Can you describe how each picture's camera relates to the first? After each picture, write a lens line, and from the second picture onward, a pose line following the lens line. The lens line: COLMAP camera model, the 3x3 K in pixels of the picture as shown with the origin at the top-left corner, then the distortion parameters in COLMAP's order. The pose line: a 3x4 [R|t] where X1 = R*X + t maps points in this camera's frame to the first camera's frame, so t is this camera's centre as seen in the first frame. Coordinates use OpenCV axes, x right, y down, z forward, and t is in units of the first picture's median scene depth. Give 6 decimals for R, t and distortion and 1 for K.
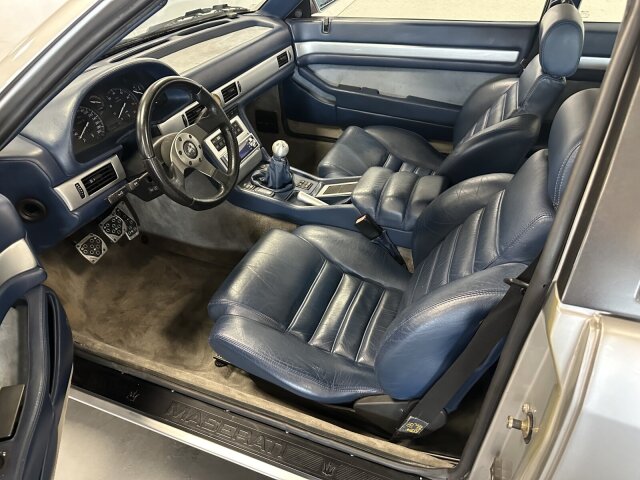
lens RADIAL K [[457.3, 0, 320.0], [0, 457.3, 240.0], [0, 0, 1]] dist [0.137048, -0.245782]
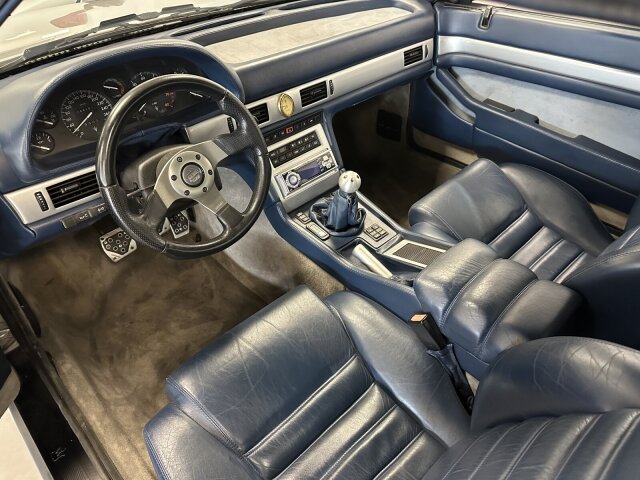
lens RADIAL K [[457.3, 0, 320.0], [0, 457.3, 240.0], [0, 0, 1]] dist [0.137048, -0.245782]
pose [[0.908978, 0.277212, -0.311308, 0.117760], [-0.257980, 0.960726, 0.102237, -0.161135], [0.327423, -0.012619, 0.944794, 0.266344]]
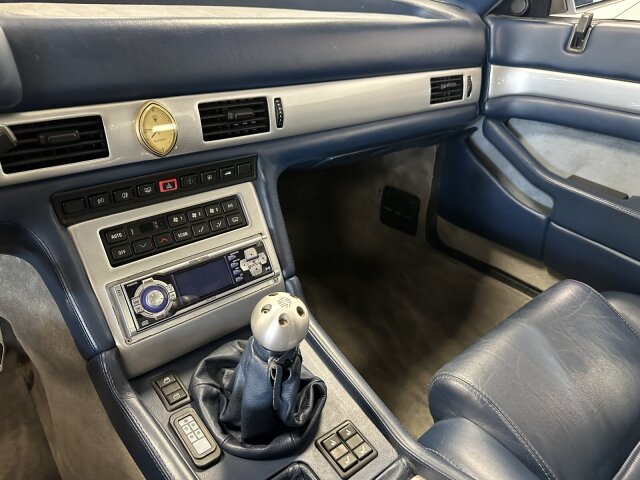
lens RADIAL K [[457.3, 0, 320.0], [0, 457.3, 240.0], [0, 0, 1]] dist [0.137048, -0.245782]
pose [[0.873831, 0.287784, -0.391918, 0.030113], [-0.340705, 0.937465, -0.071269, -0.218914], [0.346899, 0.195805, 0.917236, 0.689887]]
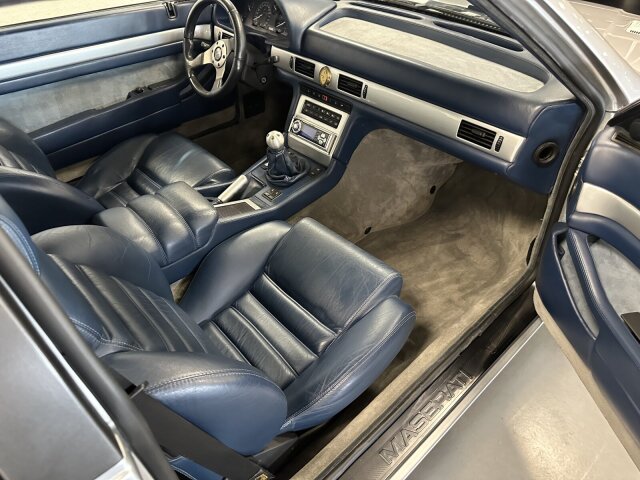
lens RADIAL K [[457.3, 0, 320.0], [0, 457.3, 240.0], [0, 0, 1]] dist [0.137048, -0.245782]
pose [[-0.435958, 0.598845, -0.671807, 0.564597], [-0.518027, 0.443438, 0.731444, -0.769016], [0.735927, 0.666893, 0.116898, 1.019589]]
